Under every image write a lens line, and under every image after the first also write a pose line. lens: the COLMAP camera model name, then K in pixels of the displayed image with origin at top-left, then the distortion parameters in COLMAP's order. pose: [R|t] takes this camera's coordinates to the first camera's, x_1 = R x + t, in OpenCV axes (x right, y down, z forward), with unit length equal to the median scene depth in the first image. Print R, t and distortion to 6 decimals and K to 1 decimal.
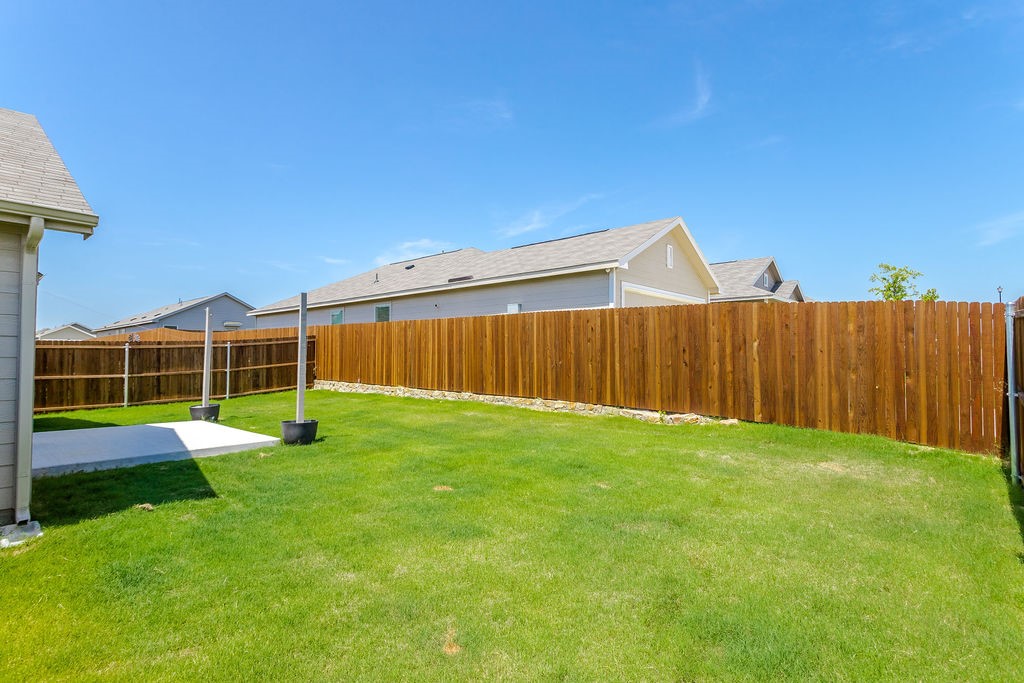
lens RADIAL K [[491.7, 0, 519.9], [0, 491.7, 341.5], [0, 0, 1]] dist [0.001663, -0.000169]
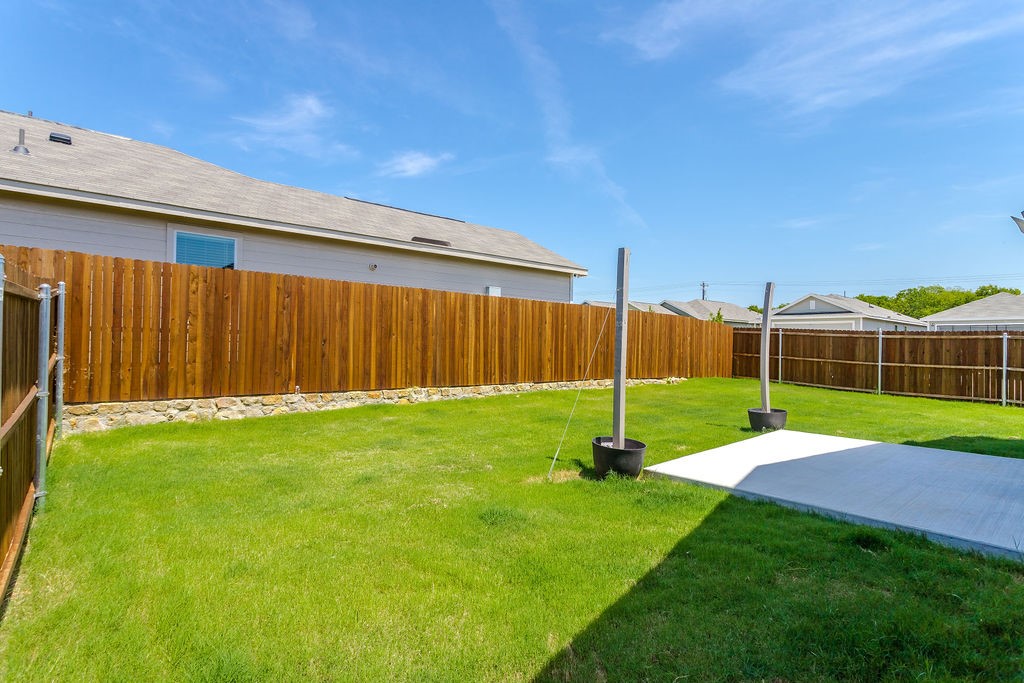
lens RADIAL K [[491.7, 0, 509.8], [0, 491.7, 338.9], [0, 0, 1]] dist [0.001663, -0.000169]
pose [[0.165183, 0.008375, 0.986227, -0.844282], [-0.039738, 0.999208, -0.001829, 0.021087], [-0.985462, -0.038889, 0.165385, 0.739506]]
